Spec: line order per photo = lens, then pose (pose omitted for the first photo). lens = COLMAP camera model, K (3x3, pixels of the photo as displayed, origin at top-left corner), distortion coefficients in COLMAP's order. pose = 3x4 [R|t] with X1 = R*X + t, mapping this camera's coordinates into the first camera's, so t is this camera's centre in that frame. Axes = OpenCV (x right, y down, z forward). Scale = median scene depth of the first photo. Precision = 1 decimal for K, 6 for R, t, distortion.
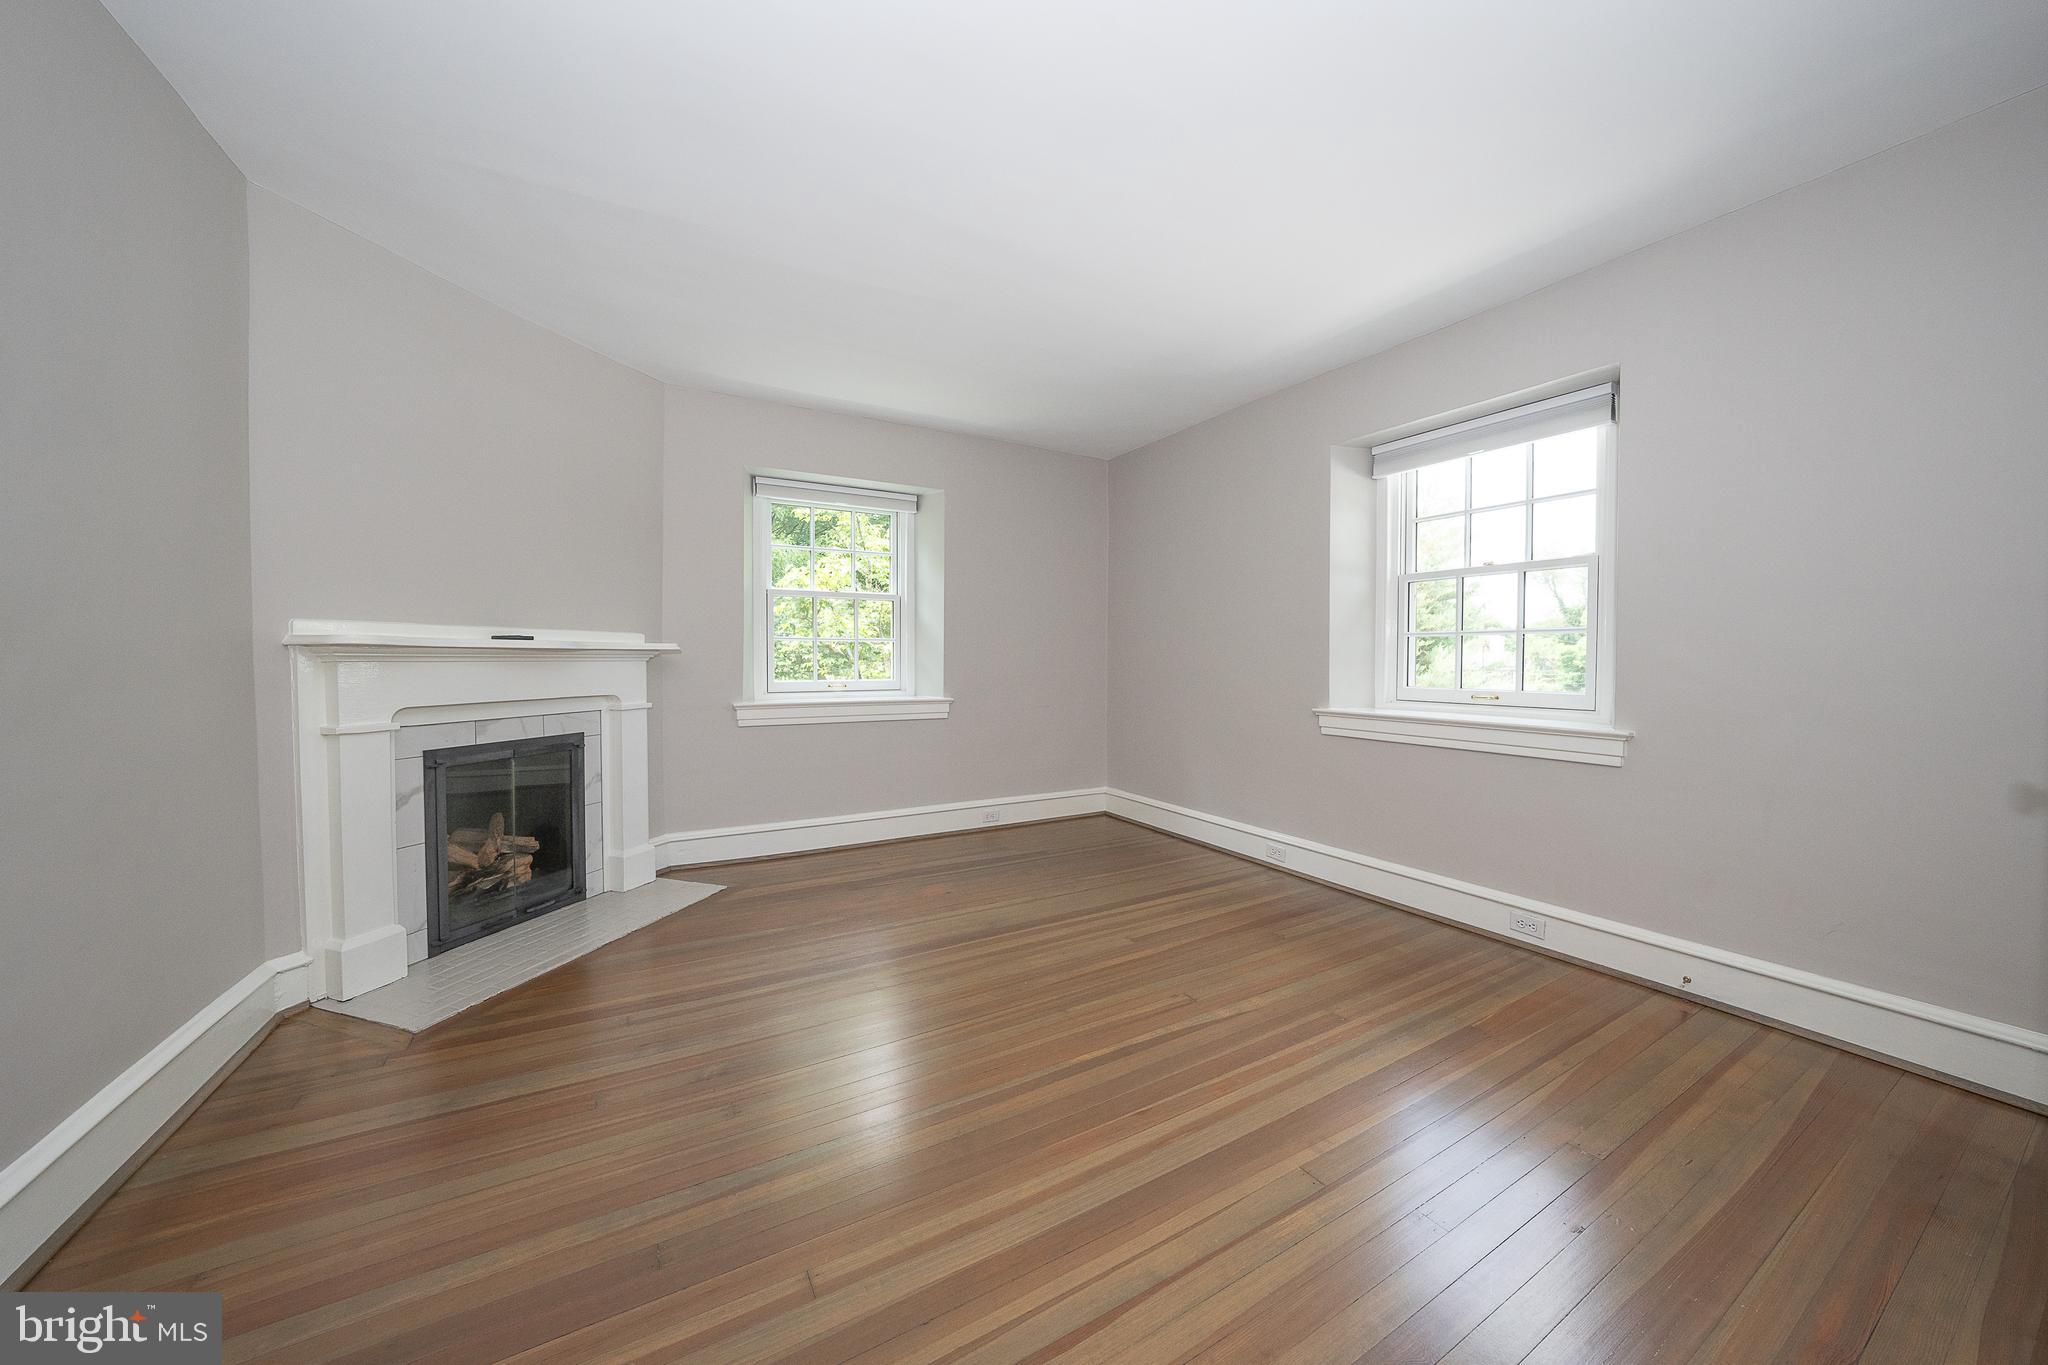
lens RADIAL K [[703.4, 0, 1026.2], [0, 703.4, 674.7], [0, 0, 1]] dist [-0.020564, 0.000526]
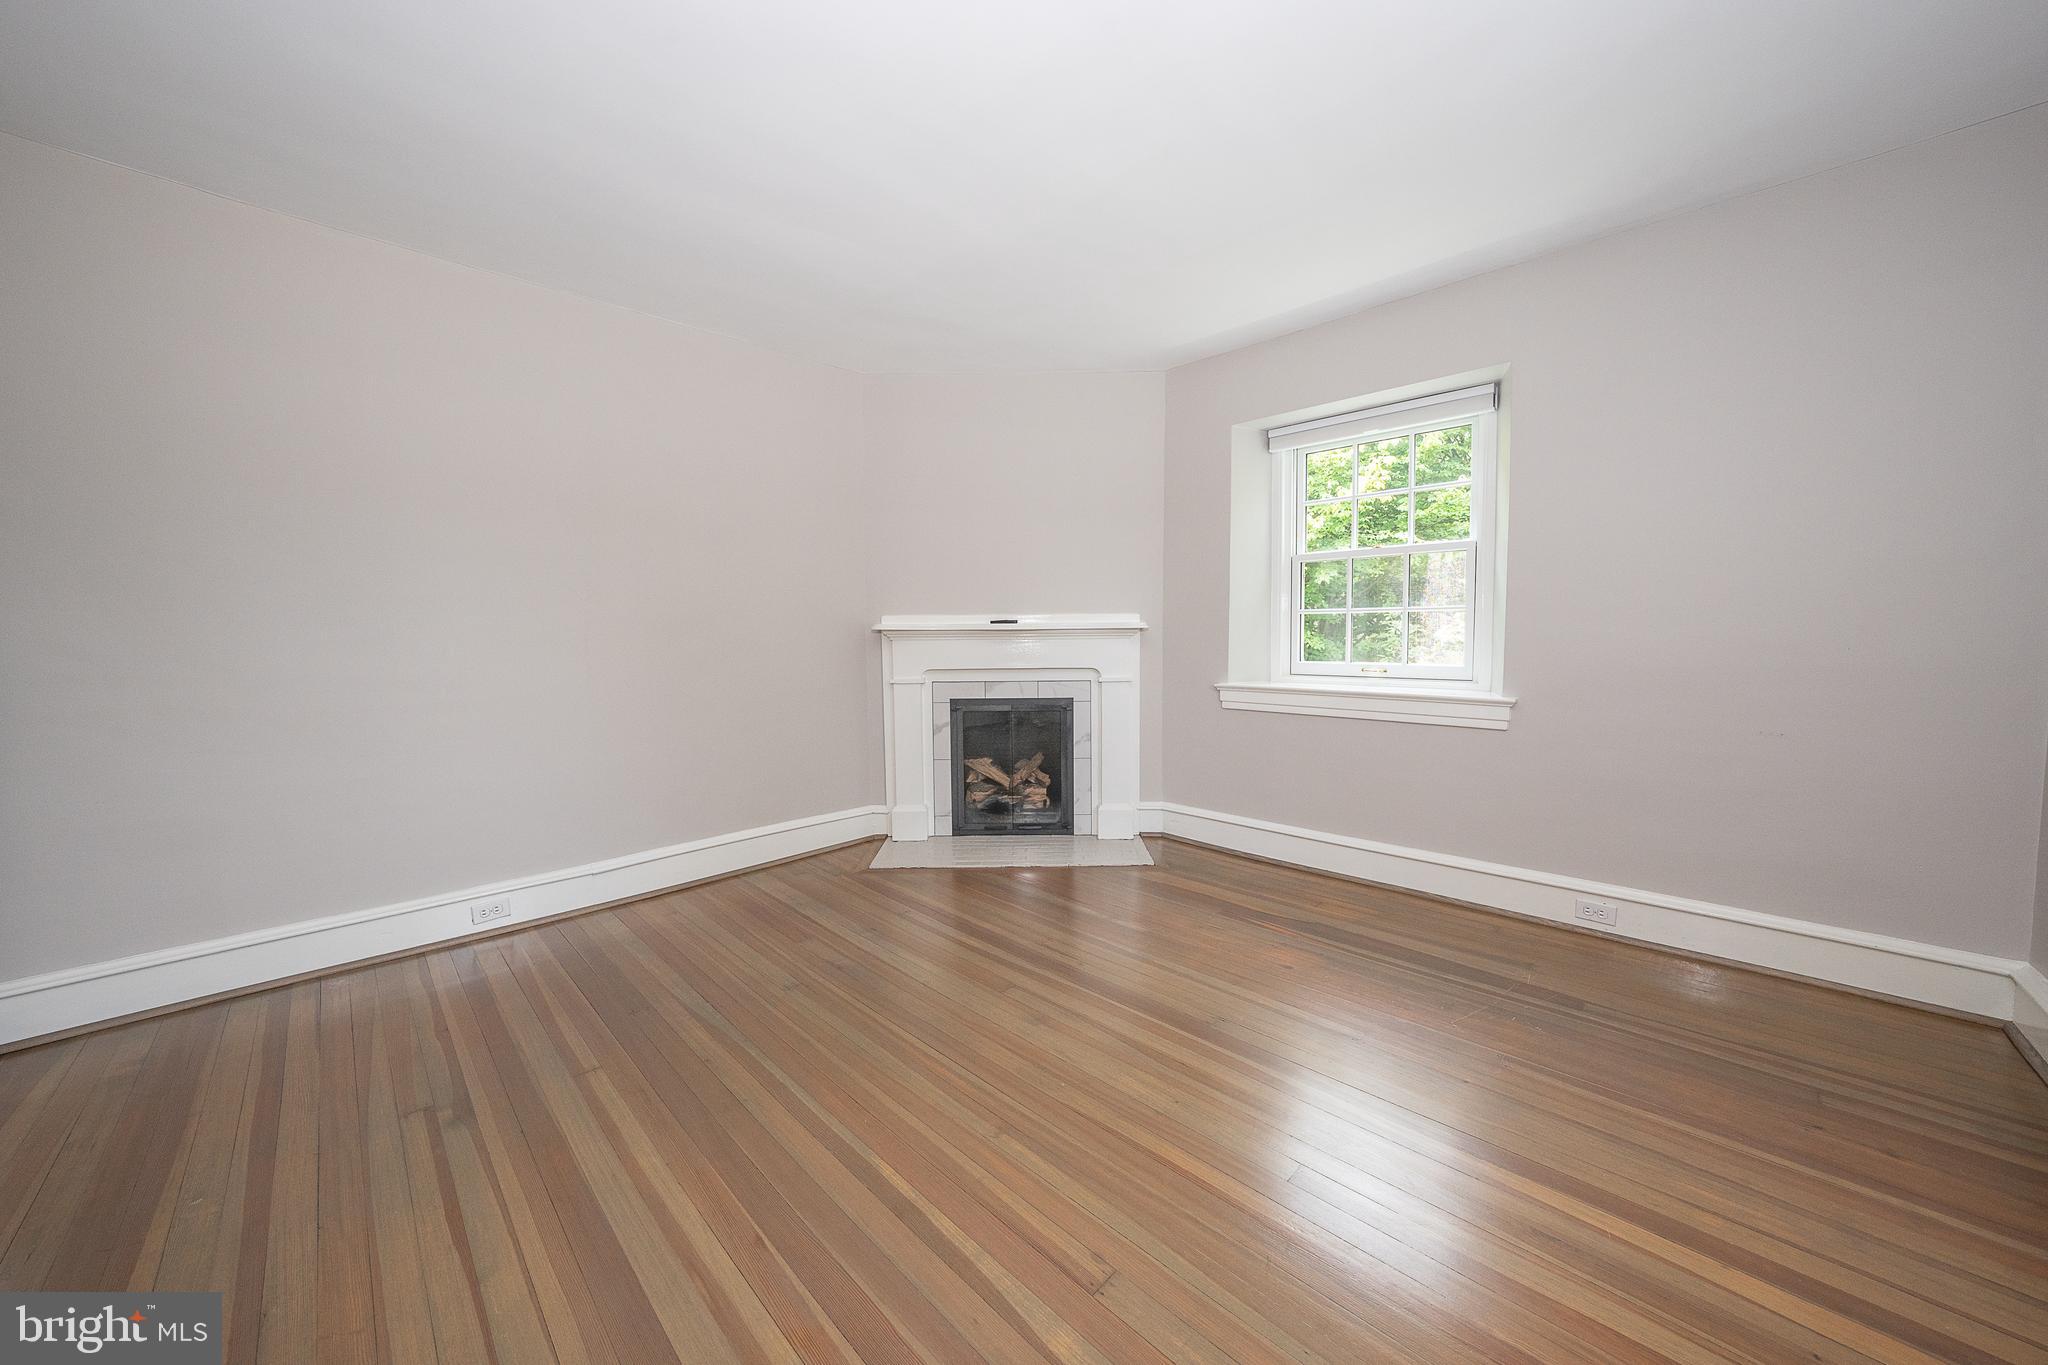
lens RADIAL K [[703.4, 0, 1026.2], [0, 703.4, 674.7], [0, 0, 1]] dist [-0.020564, 0.000526]
pose [[0.270374, 0.052070, -0.961346, 0.574103], [-0.015711, 0.998642, 0.049672, -0.018965], [0.962627, 0.001674, 0.270825, 0.659281]]
